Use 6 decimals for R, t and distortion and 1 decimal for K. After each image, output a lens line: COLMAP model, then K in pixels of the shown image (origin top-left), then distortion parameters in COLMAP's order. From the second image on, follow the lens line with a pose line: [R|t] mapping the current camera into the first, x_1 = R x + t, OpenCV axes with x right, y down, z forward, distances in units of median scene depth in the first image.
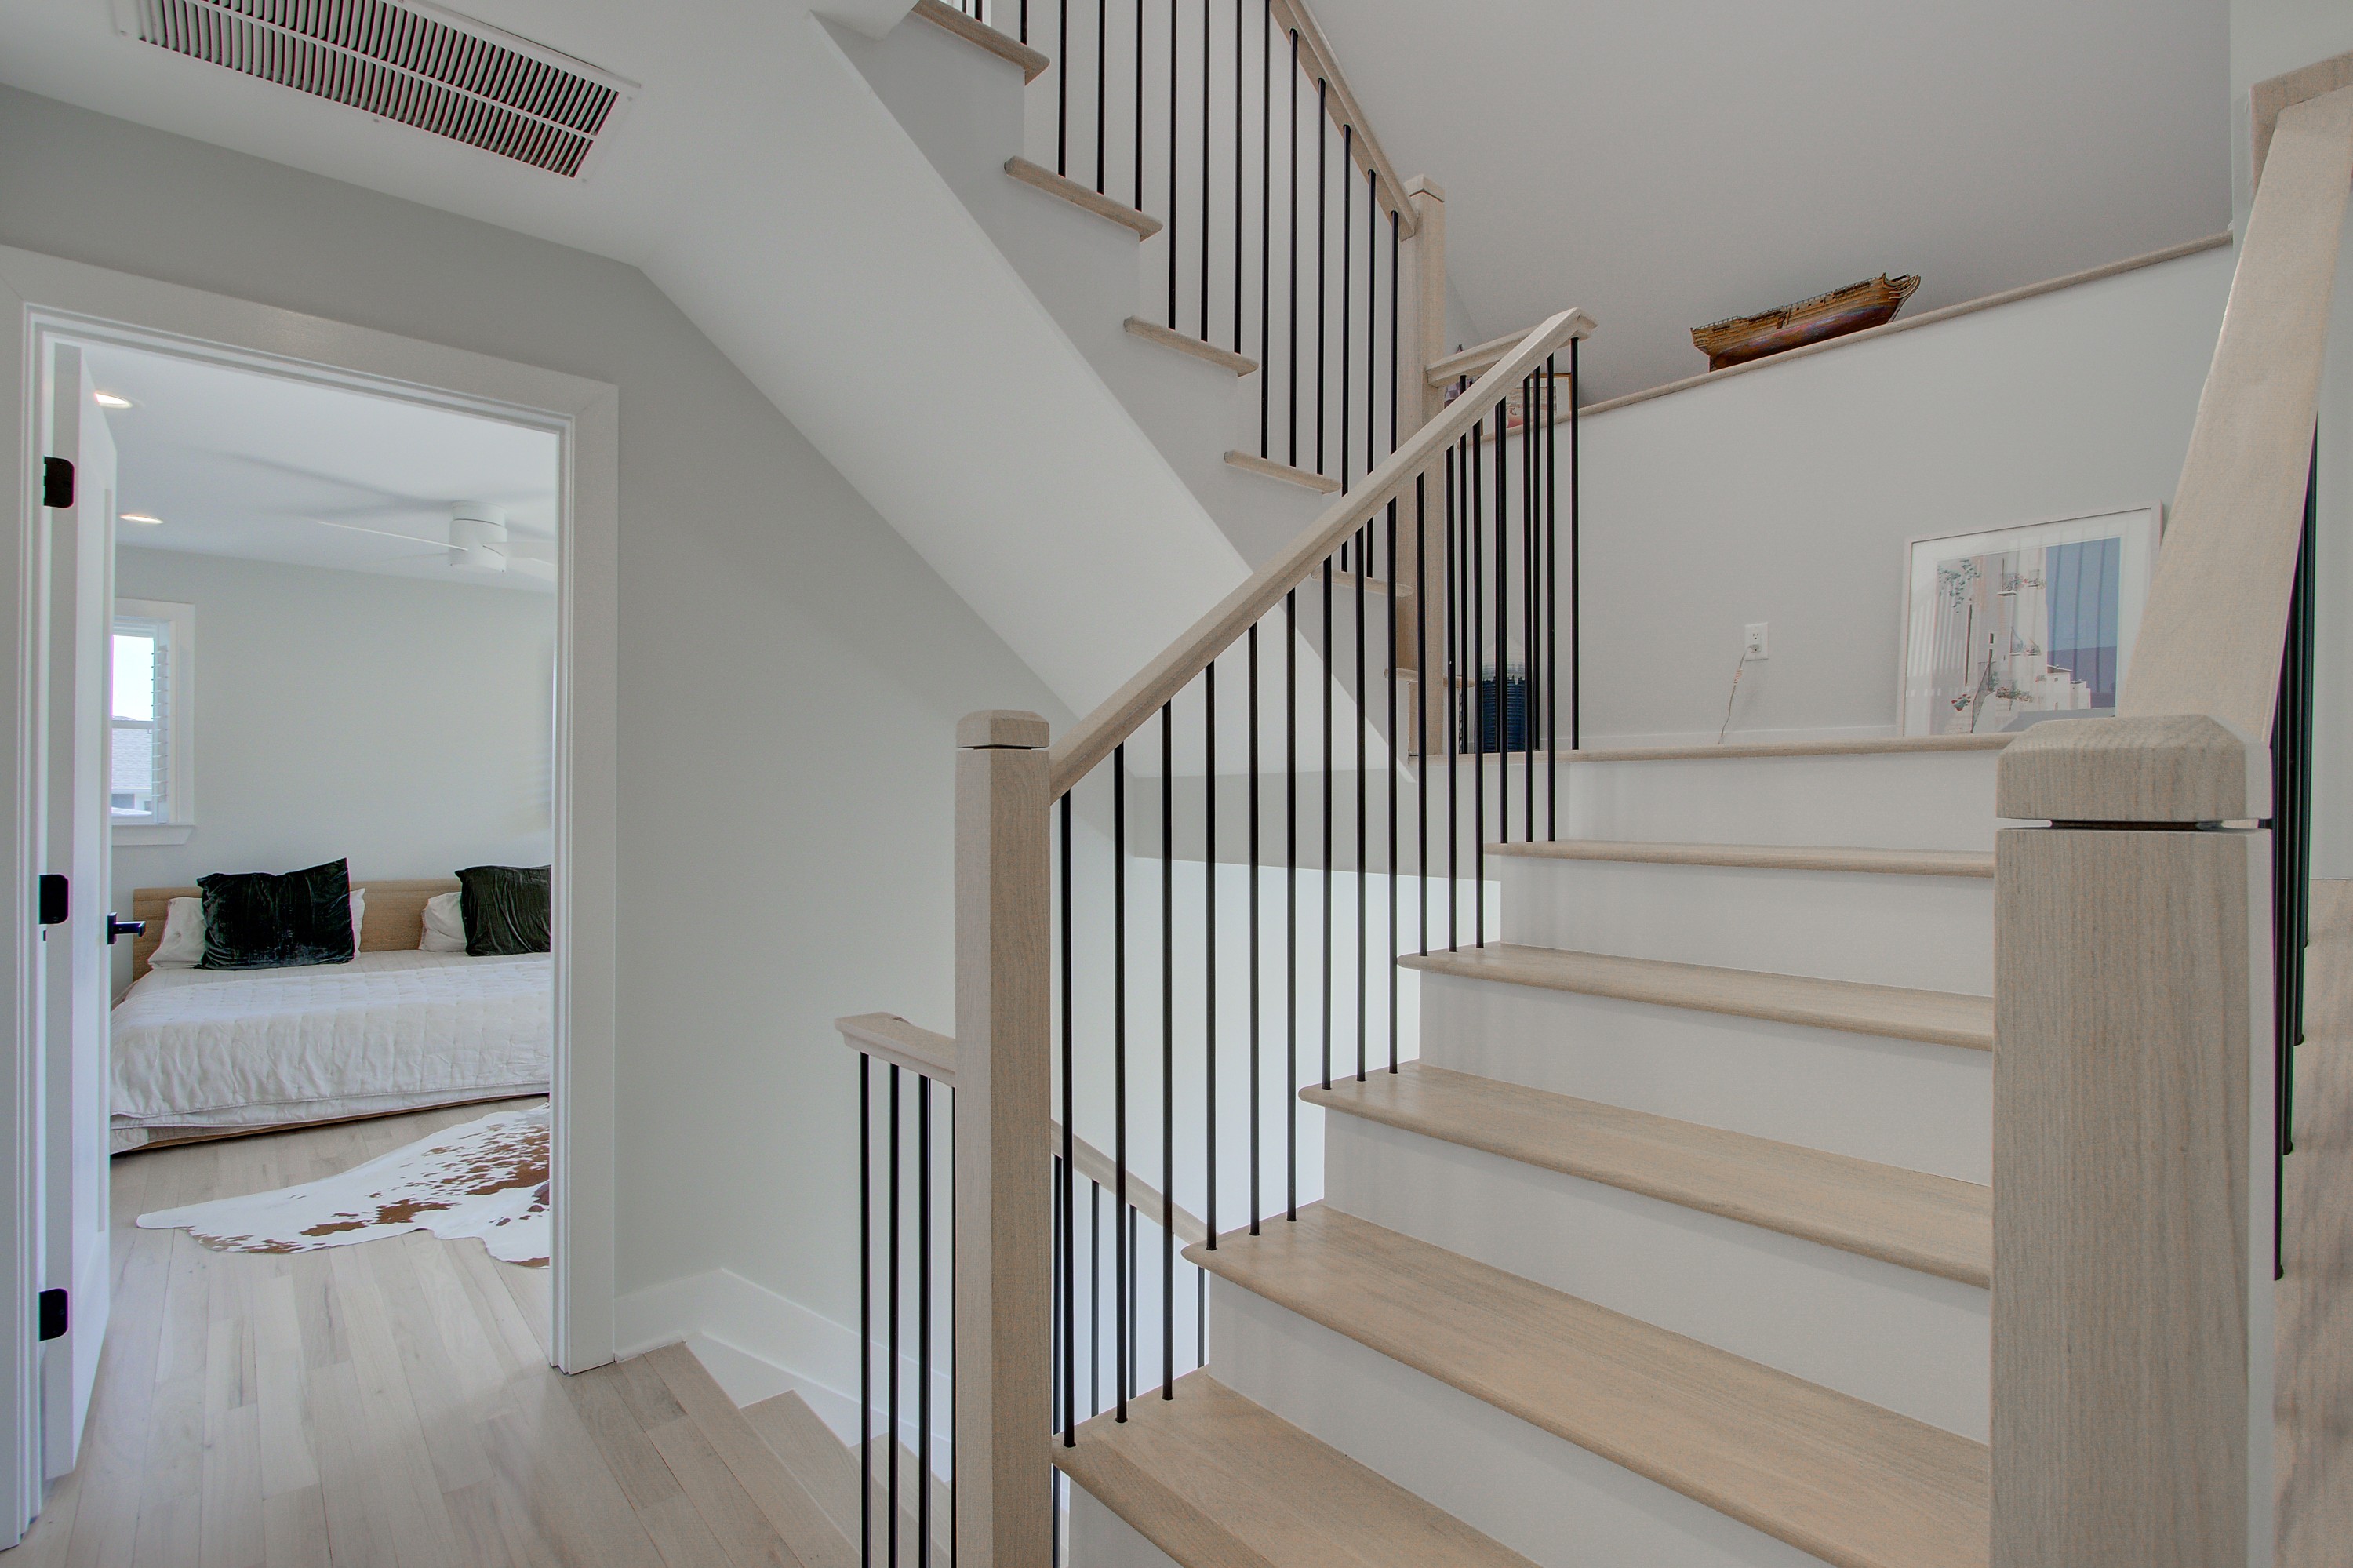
lens RADIAL K [[1100.4, 0, 1169.5], [0, 1100.4, 772.9], [0, 0, 1]] dist [-0.015012, -0.000209]
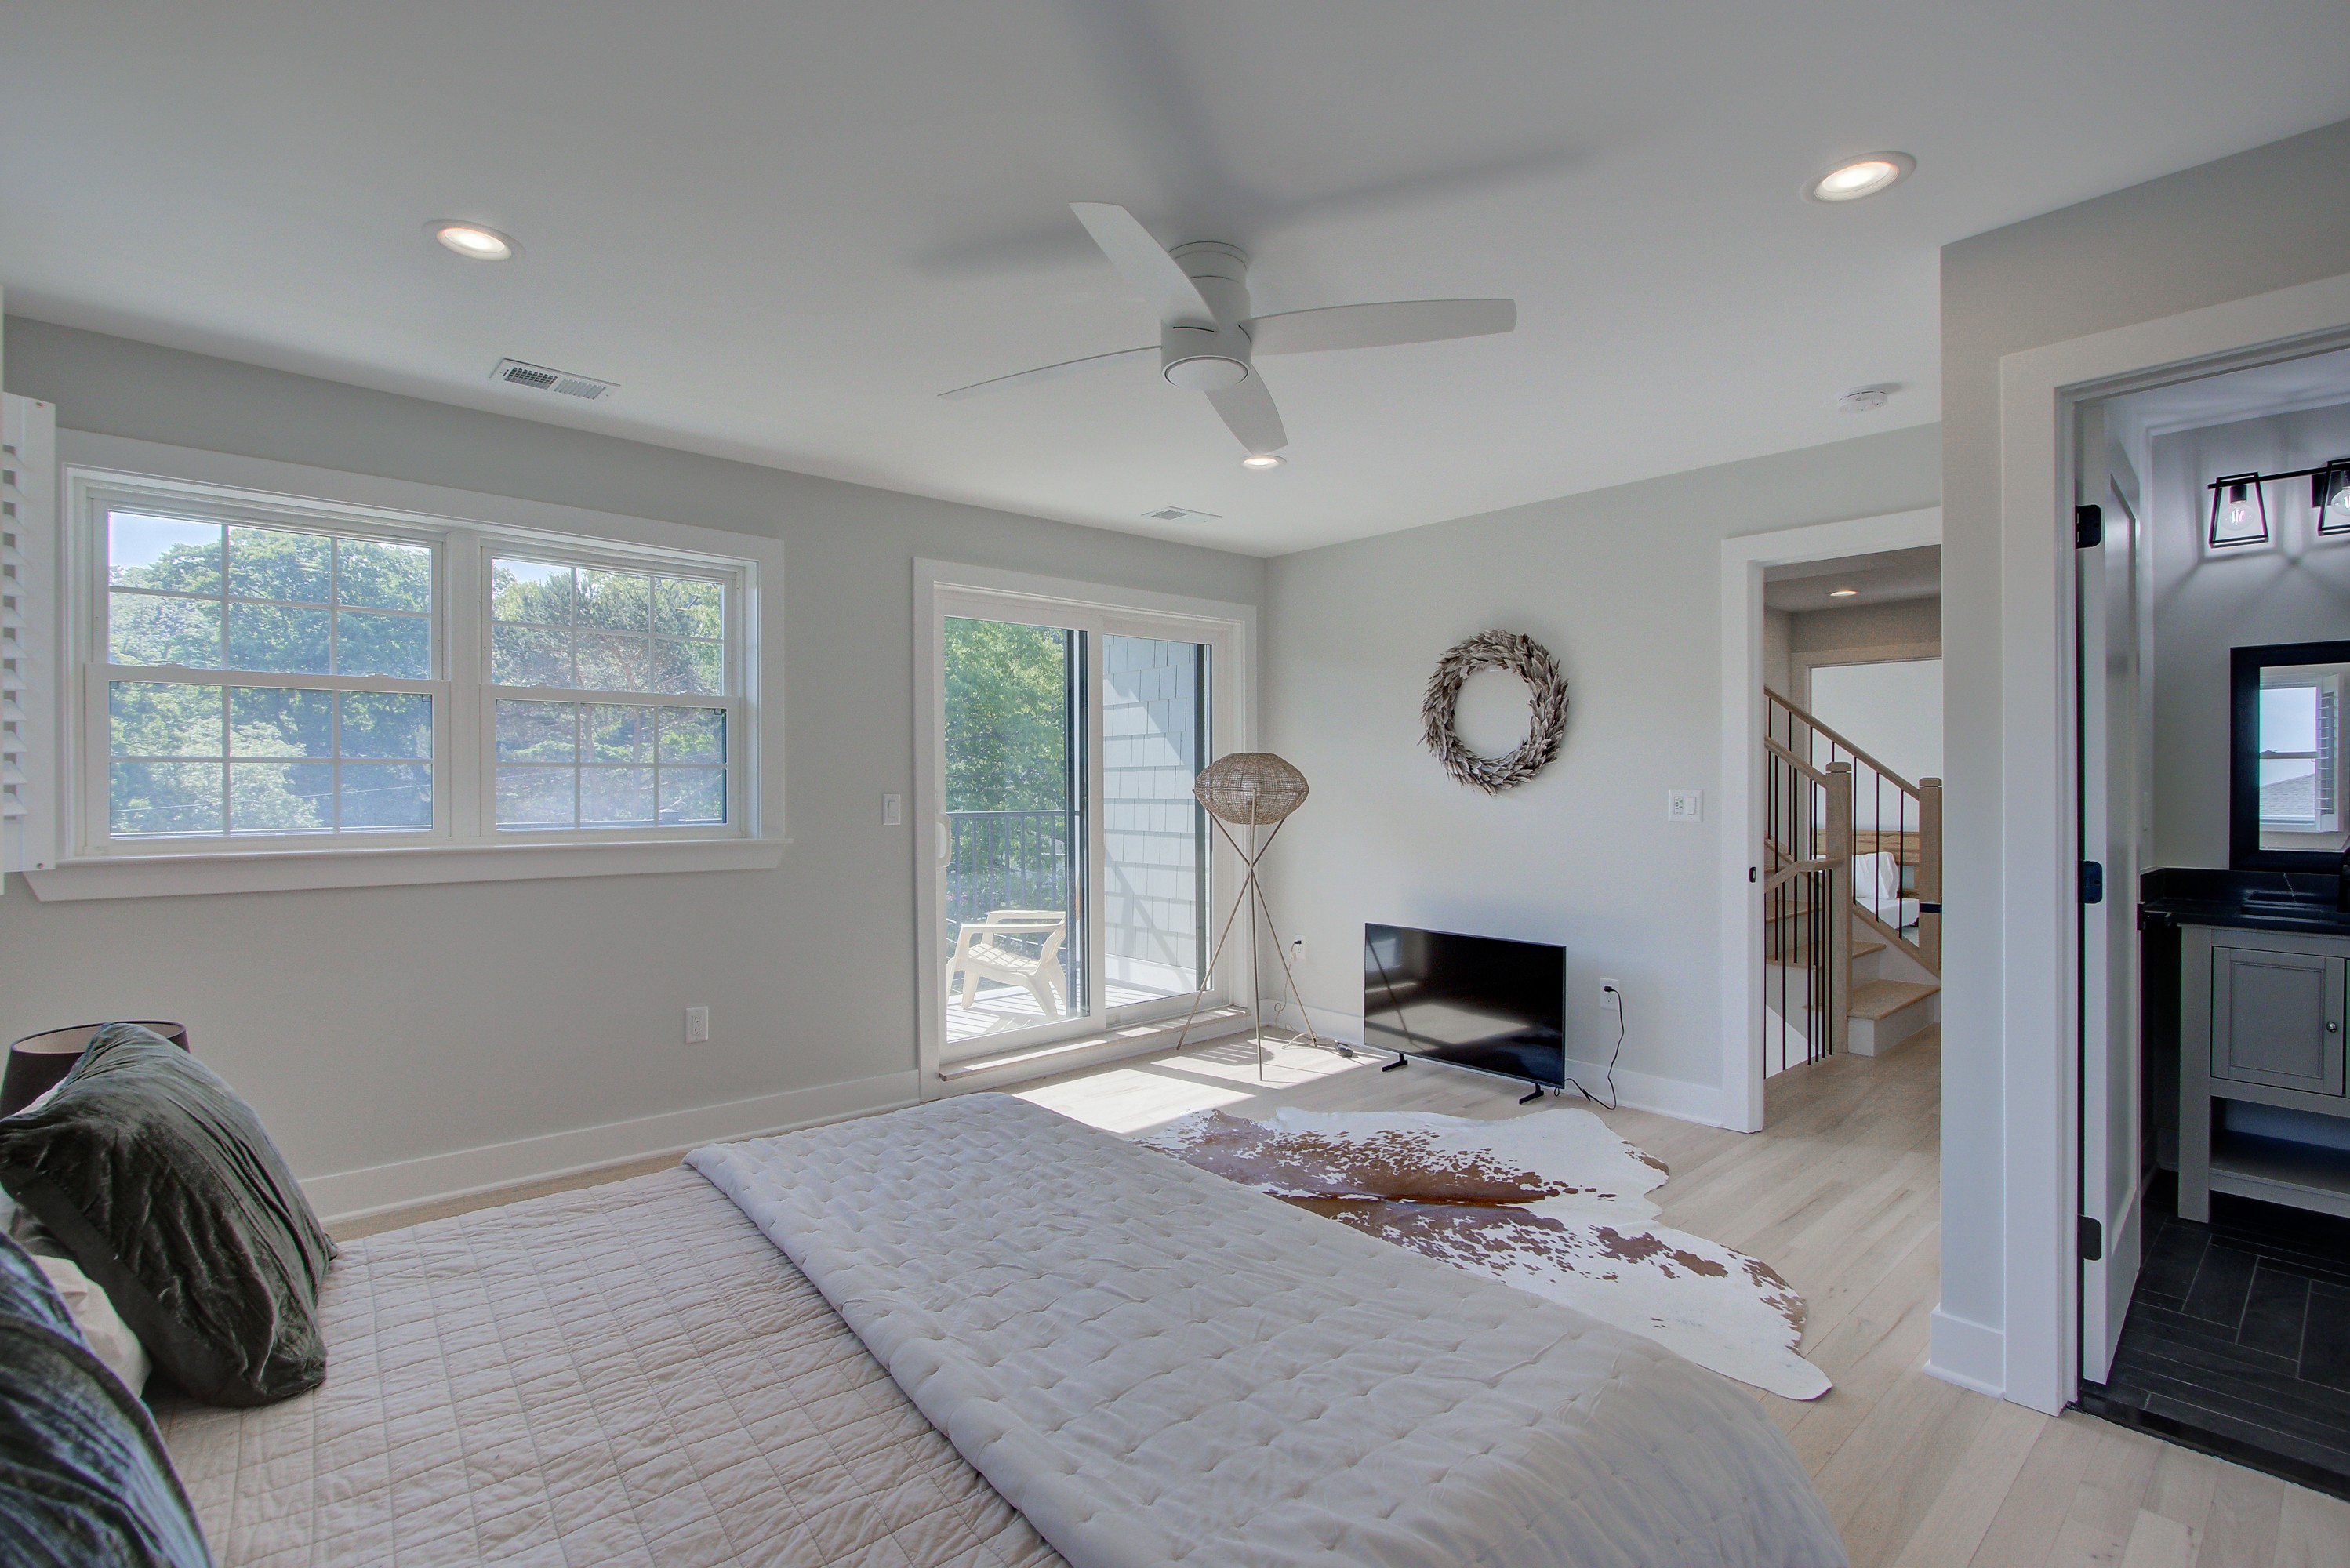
lens RADIAL K [[1090.4, 0, 1156.7], [0, 1090.4, 786.5], [0, 0, 1]] dist [-0.014481, 0.000641]
pose [[-0.002422, -0.005927, 0.999979, -1.420656], [-0.021181, 0.999758, 0.005875, 0.016773], [-0.999773, -0.021167, -0.002547, 1.241517]]
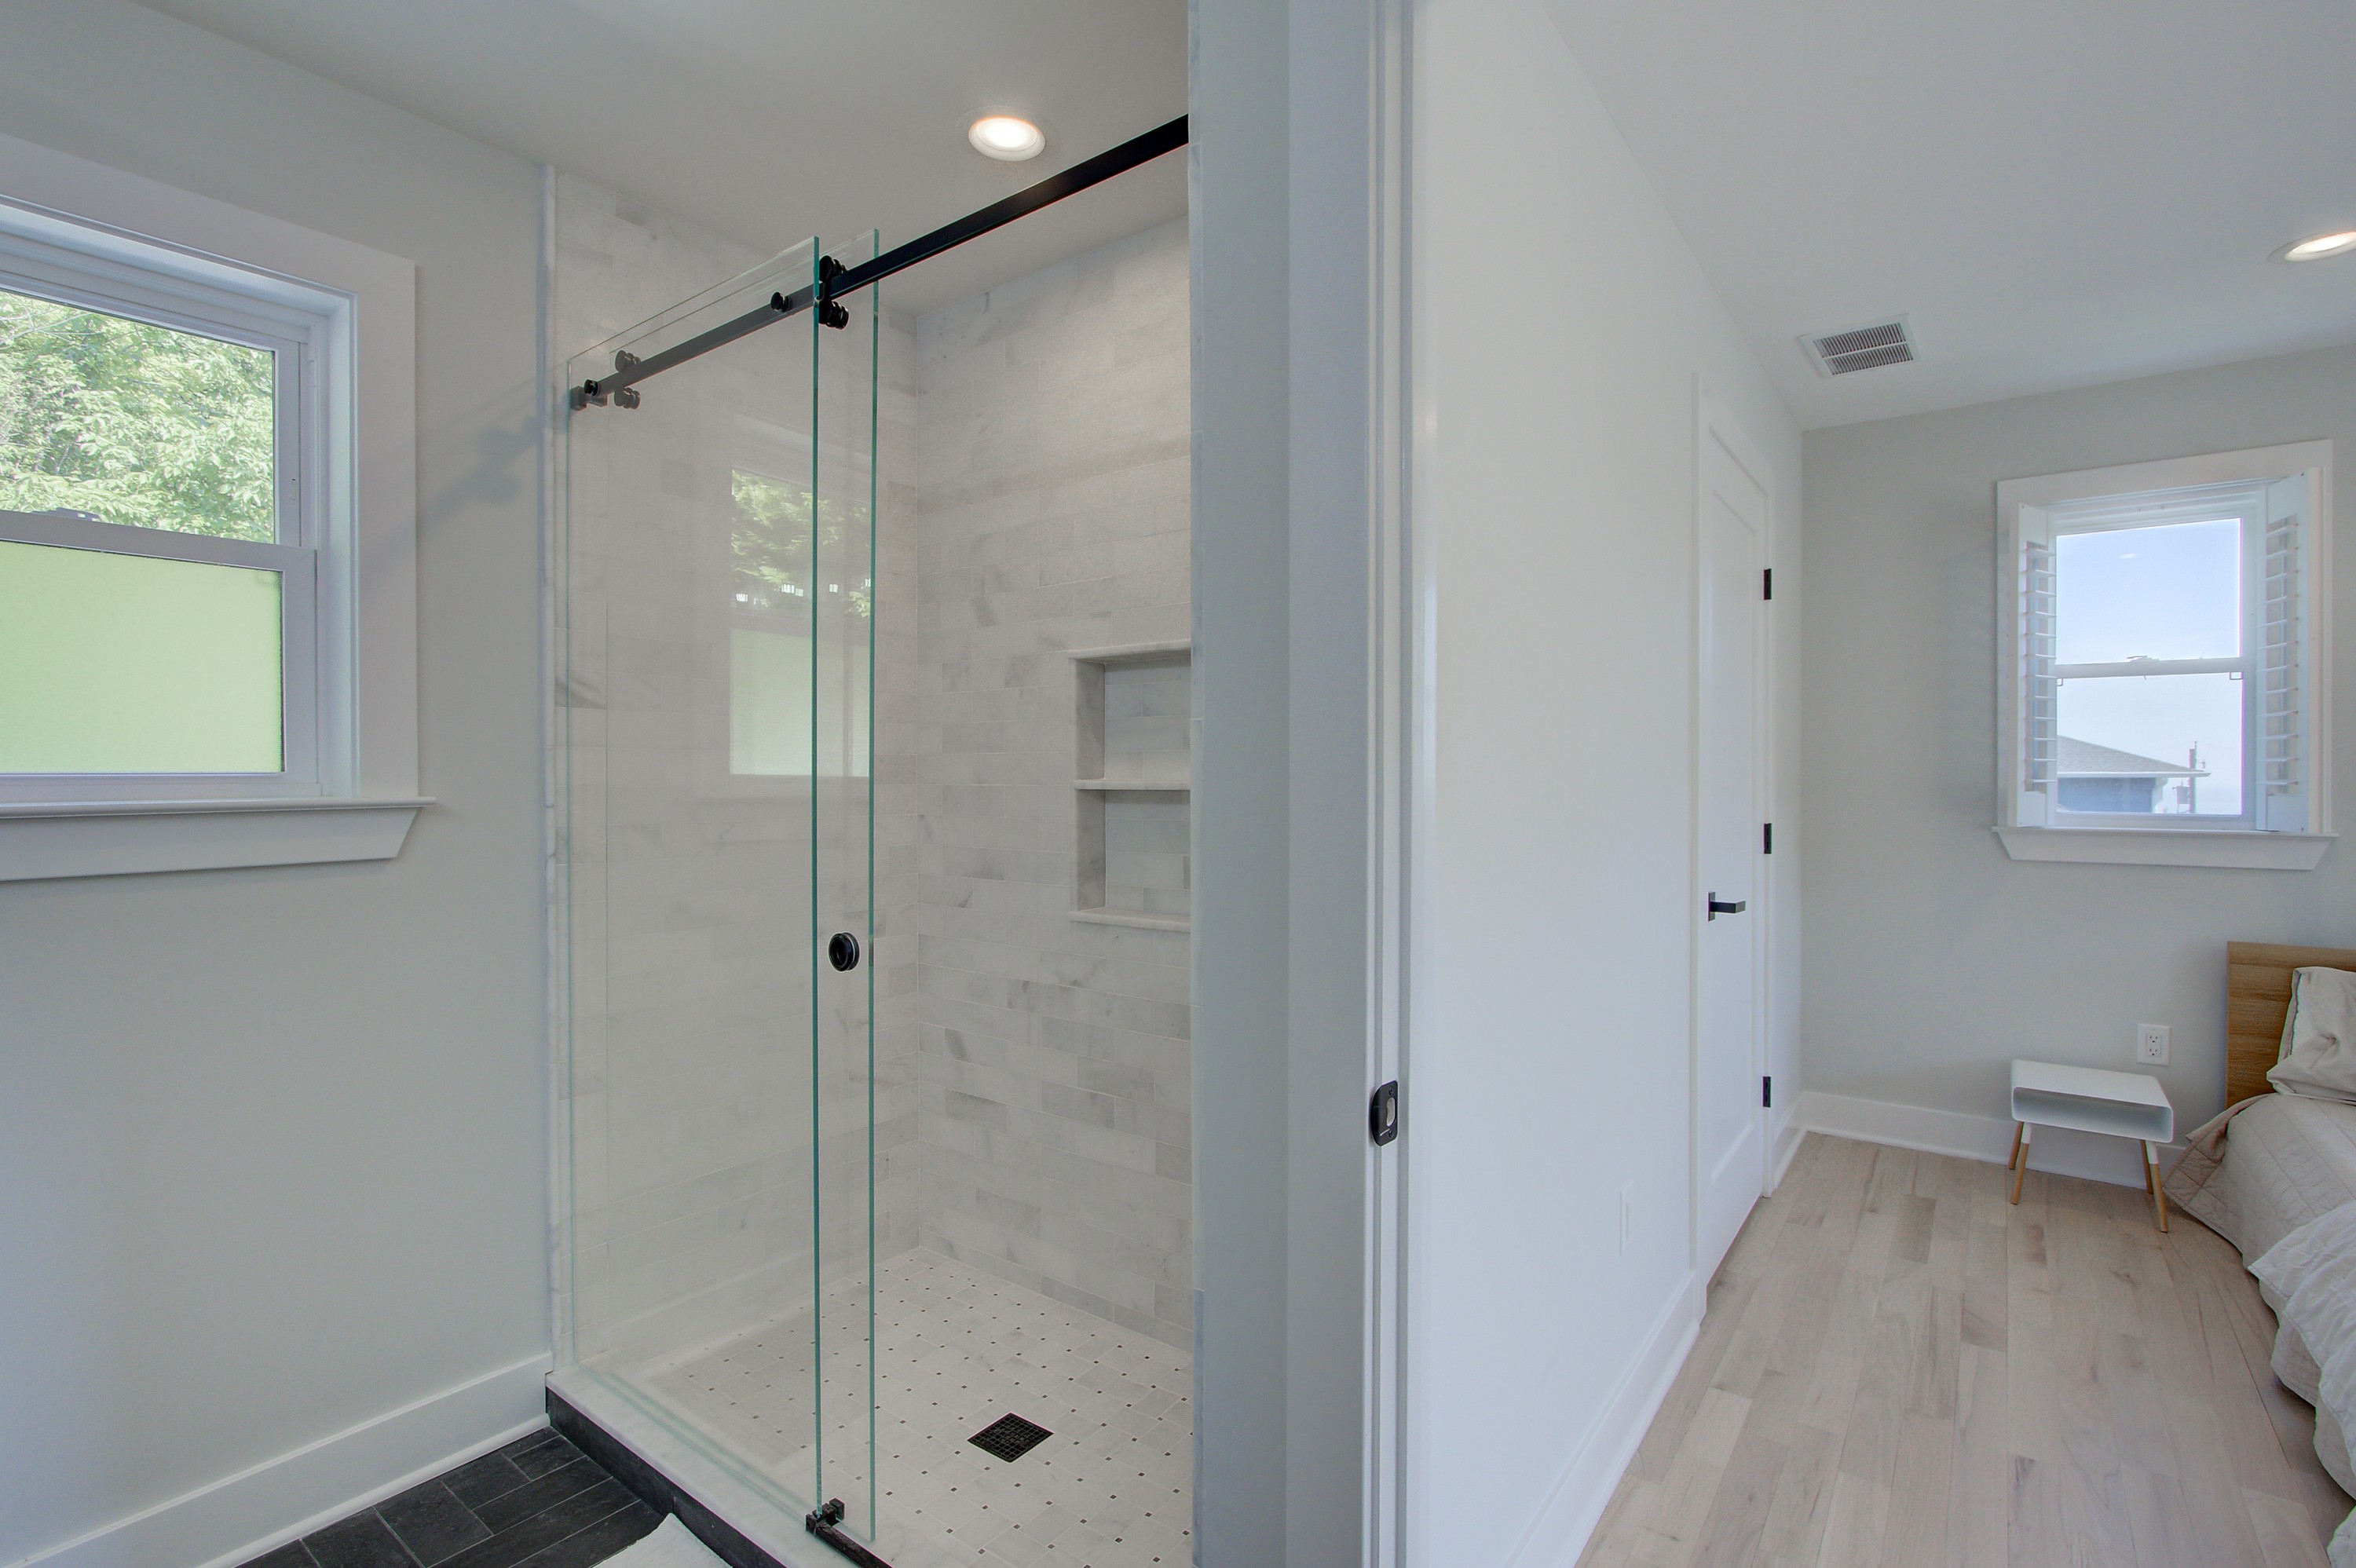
lens RADIAL K [[1093.1, 0, 1159.6], [0, 1093.1, 786.6], [0, 0, 1]] dist [-0.014481, 0.000641]
pose [[0.203812, 0.012393, -0.978932, -0.716320], [0.021399, 0.999625, 0.017110, 0.001970], [0.978776, -0.024435, 0.203470, 0.455350]]
